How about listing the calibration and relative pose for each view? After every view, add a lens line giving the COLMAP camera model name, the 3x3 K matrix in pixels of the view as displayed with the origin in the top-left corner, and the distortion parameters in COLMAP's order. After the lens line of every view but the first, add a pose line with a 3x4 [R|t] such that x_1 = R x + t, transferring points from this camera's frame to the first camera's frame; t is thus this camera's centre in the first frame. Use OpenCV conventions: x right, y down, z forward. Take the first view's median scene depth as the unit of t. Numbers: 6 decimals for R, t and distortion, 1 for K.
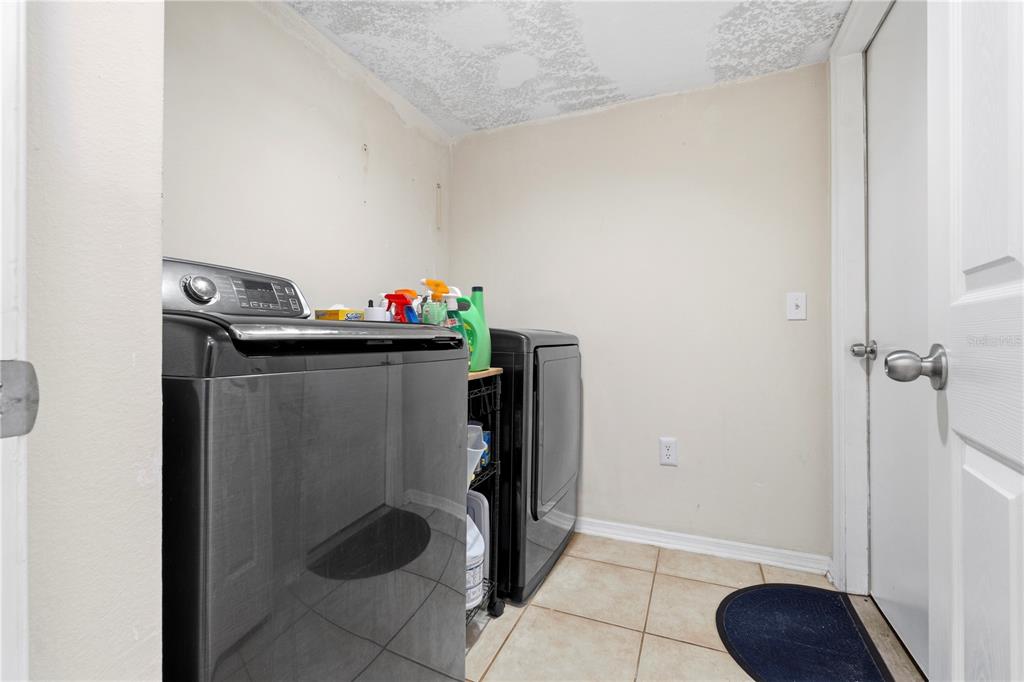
lens RADIAL K [[442.4, 0, 507.4], [0, 442.4, 339.4], [0, 0, 1]] dist [-0.002198, 0.000195]
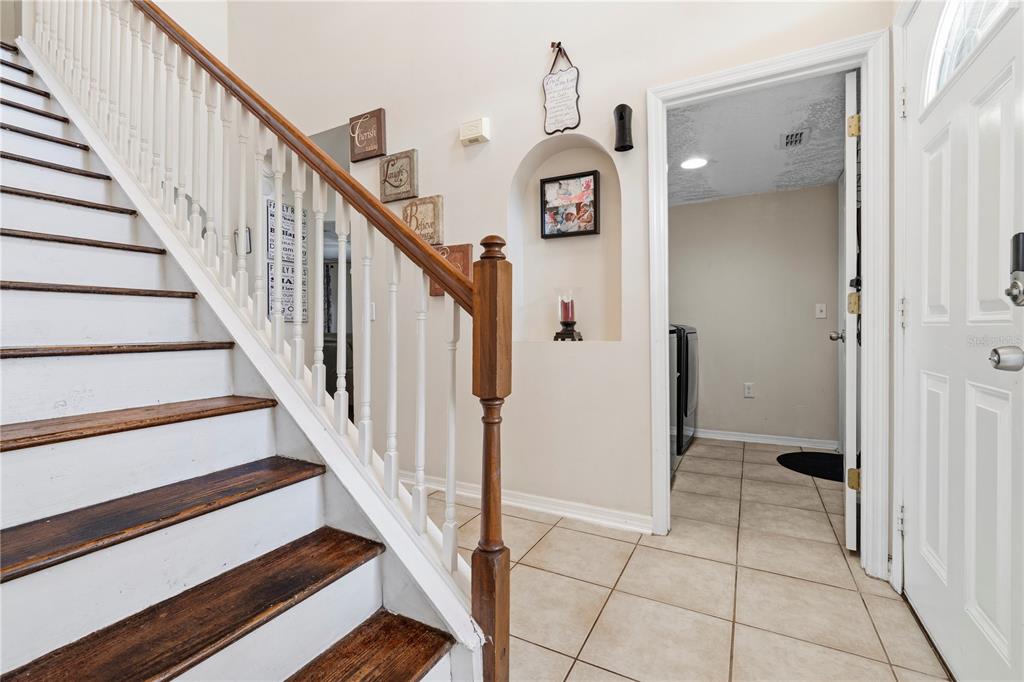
lens RADIAL K [[442.4, 0, 507.4], [0, 442.4, 339.4], [0, 0, 1]] dist [-0.002198, 0.000195]
pose [[0.994974, -0.008709, -0.099751, -0.498357], [0.010671, 0.999760, 0.019156, -0.003784], [0.099561, -0.020125, 0.994828, -1.022770]]
